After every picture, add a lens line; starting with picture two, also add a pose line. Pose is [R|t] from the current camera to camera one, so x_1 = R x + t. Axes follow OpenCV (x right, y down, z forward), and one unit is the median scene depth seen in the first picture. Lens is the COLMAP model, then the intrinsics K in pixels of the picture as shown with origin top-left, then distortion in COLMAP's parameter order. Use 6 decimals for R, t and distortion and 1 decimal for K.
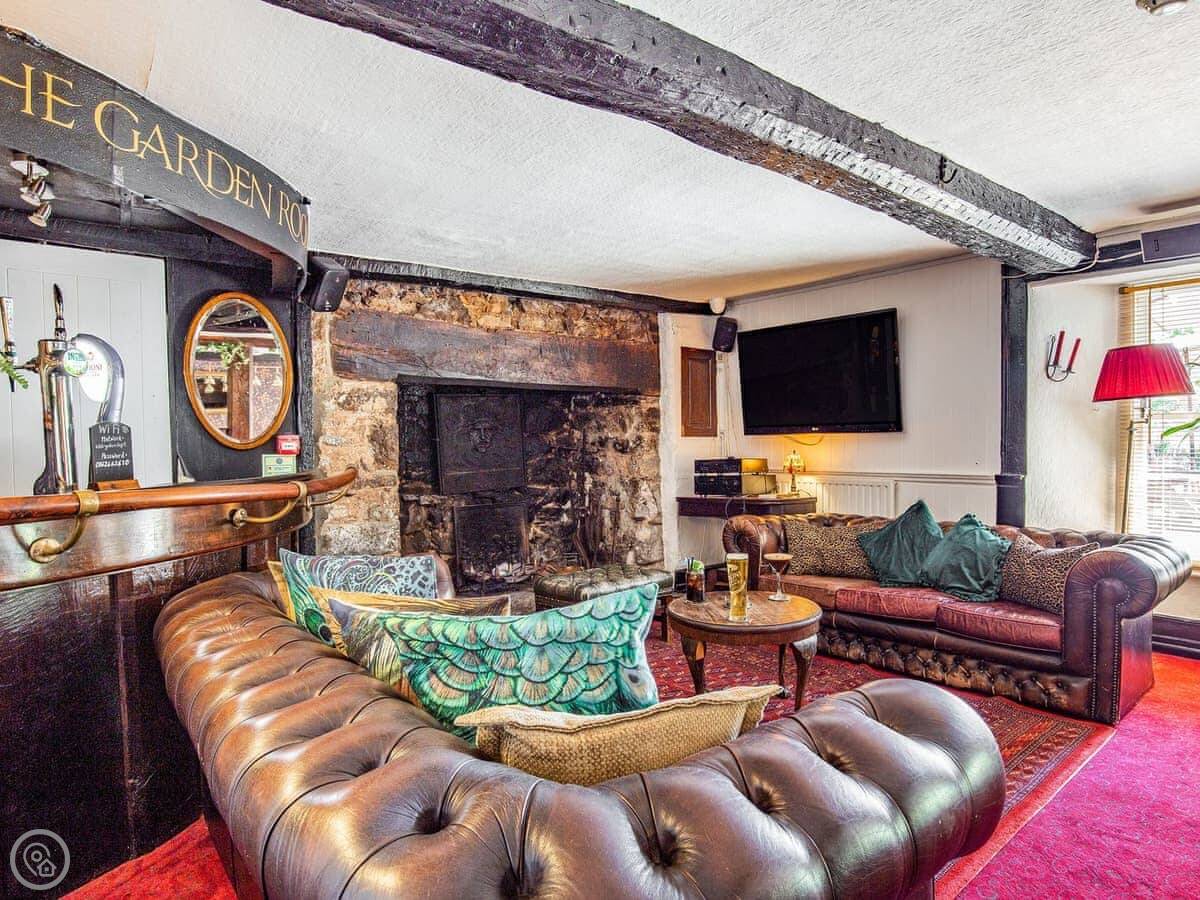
lens RADIAL K [[701.0, 0, 622.5], [0, 701.0, 445.5], [0, 0, 1]] dist [-0.003000, -0.000594]
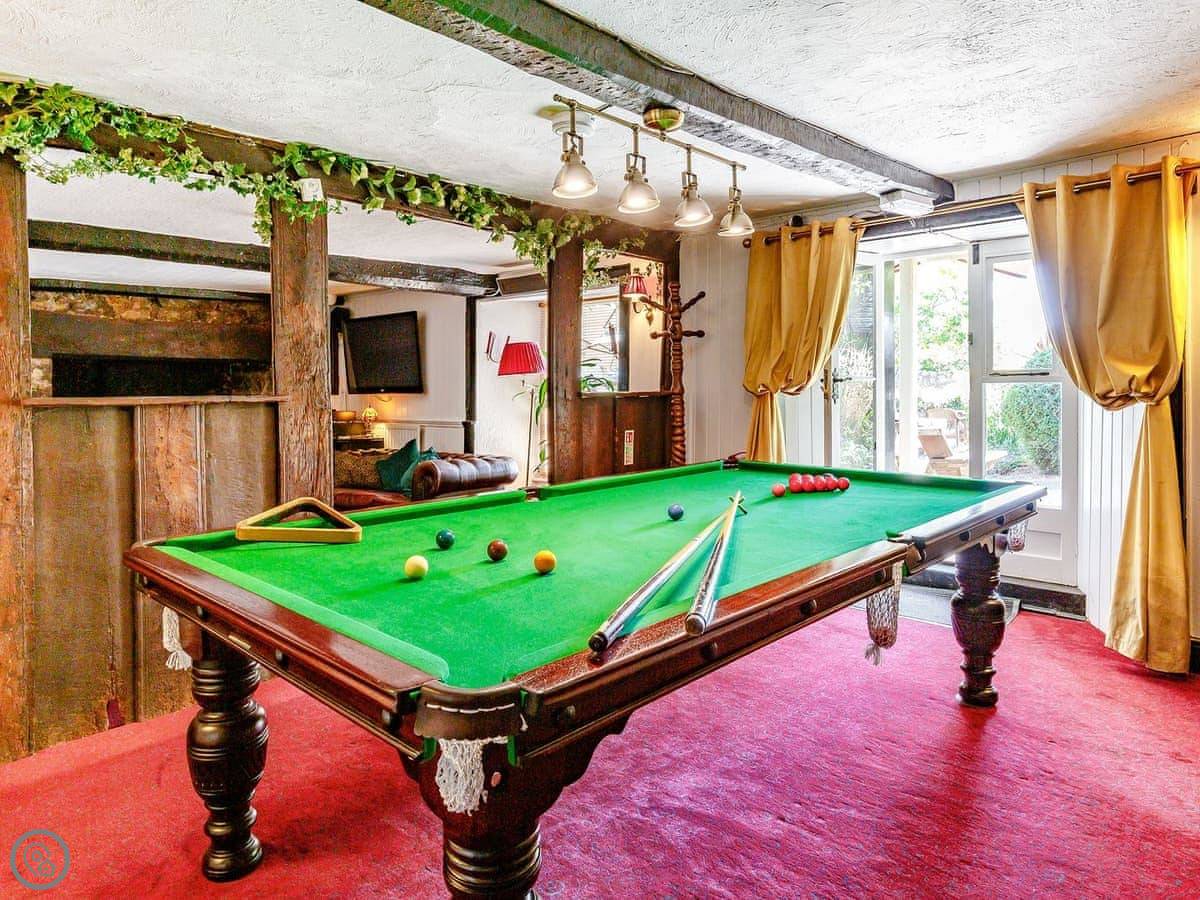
lens RADIAL K [[780.7, 0, 603.0], [0, 780.7, 392.7], [0, 0, 1]] dist [-0.008766, 0.003728]
pose [[0.990132, 0.005263, 0.140037, 0.558557], [-0.004514, 0.999974, -0.005661, -0.013783], [-0.140063, 0.004973, 0.990130, -0.727767]]
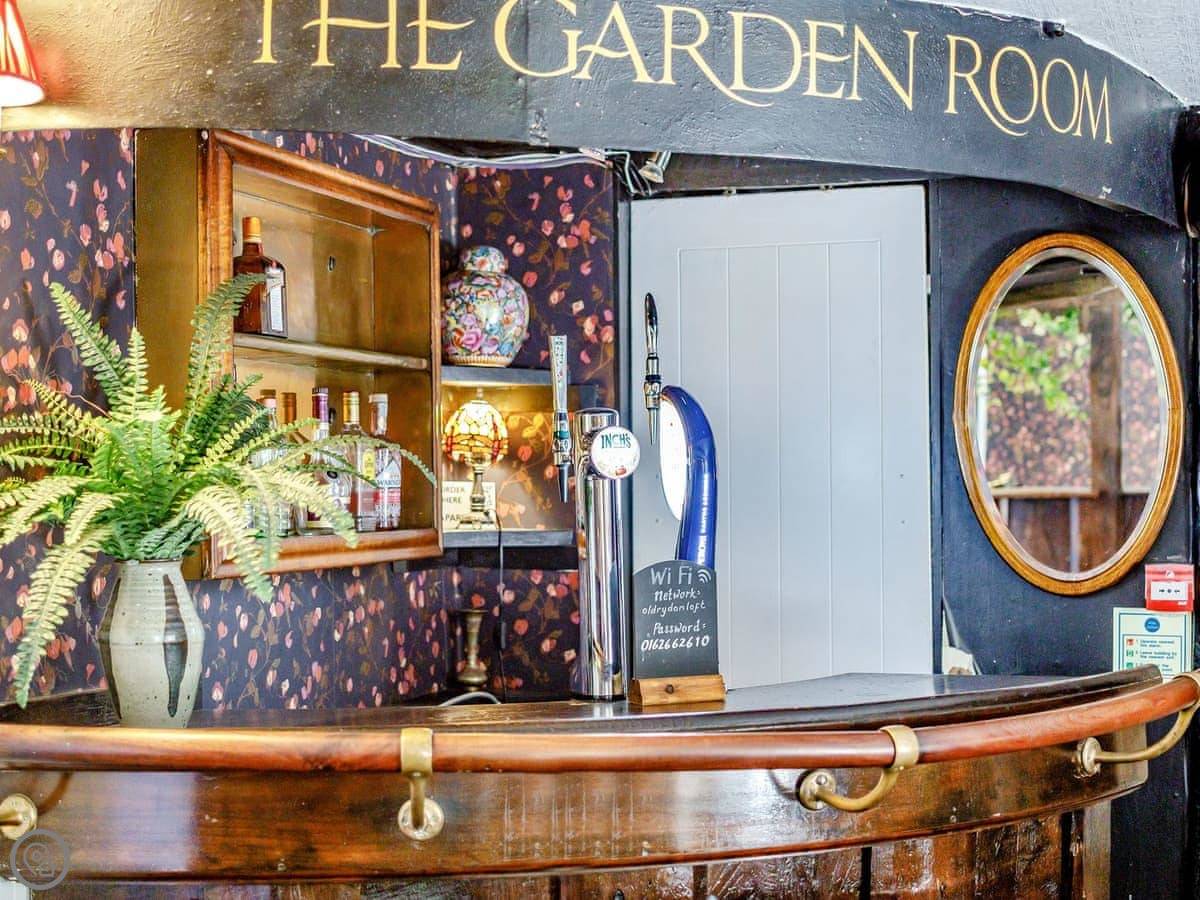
lens RADIAL K [[1769.8, 0, 597.7], [0, 1769.8, 461.5], [0, 0, 1]] dist [-0.047506, 0.000000]
pose [[0.517431, 0.005831, -0.855705, 0.193157], [-0.013731, 0.999905, -0.001489, -0.057438], [0.855615, 0.012520, 0.517462, 0.152710]]
